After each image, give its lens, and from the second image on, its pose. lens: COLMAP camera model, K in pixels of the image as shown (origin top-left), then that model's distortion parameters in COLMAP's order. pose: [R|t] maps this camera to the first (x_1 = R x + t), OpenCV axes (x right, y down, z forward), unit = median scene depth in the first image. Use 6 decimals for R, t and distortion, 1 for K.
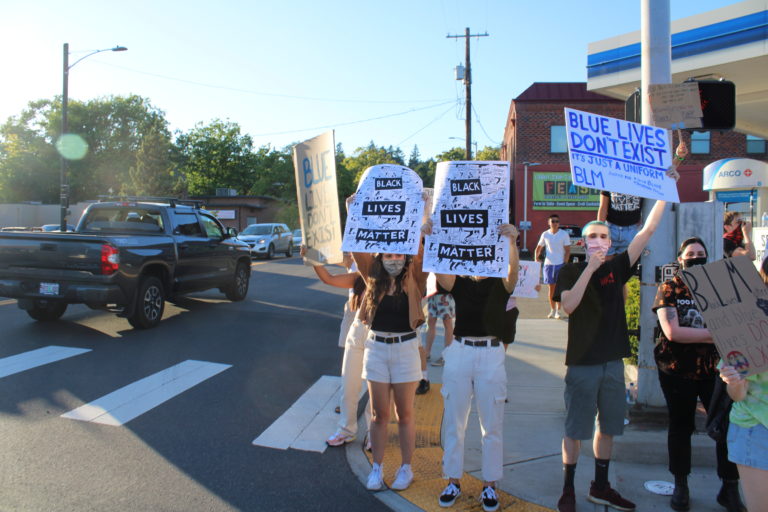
lens RADIAL K [[648.9, 0, 384.0], [0, 648.9, 256.0], [0, 0, 1]] dist [-0.208450, 0.234618]
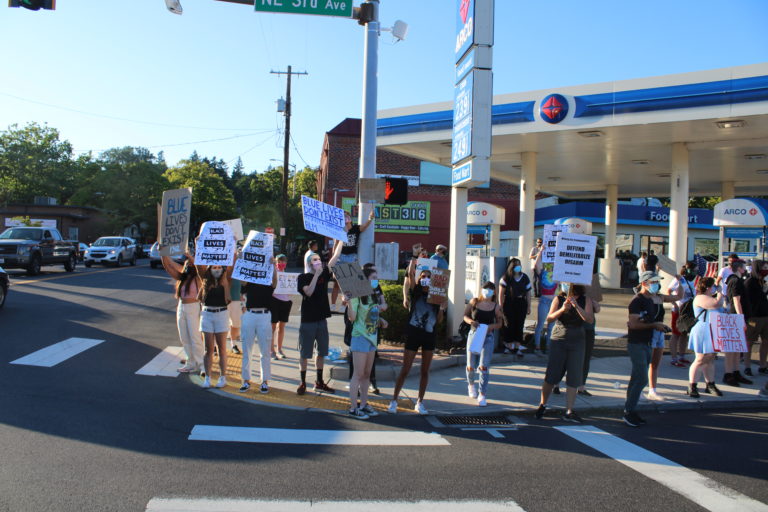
lens RADIAL K [[648.9, 0, 384.0], [0, 648.9, 256.0], [0, 0, 1]] dist [-0.208450, 0.234618]
pose [[0.962202, 0.025817, 0.271112, -0.002977], [-0.019651, 0.999483, -0.025435, 0.000322], [-0.271629, 0.019146, 0.962212, -0.118255]]
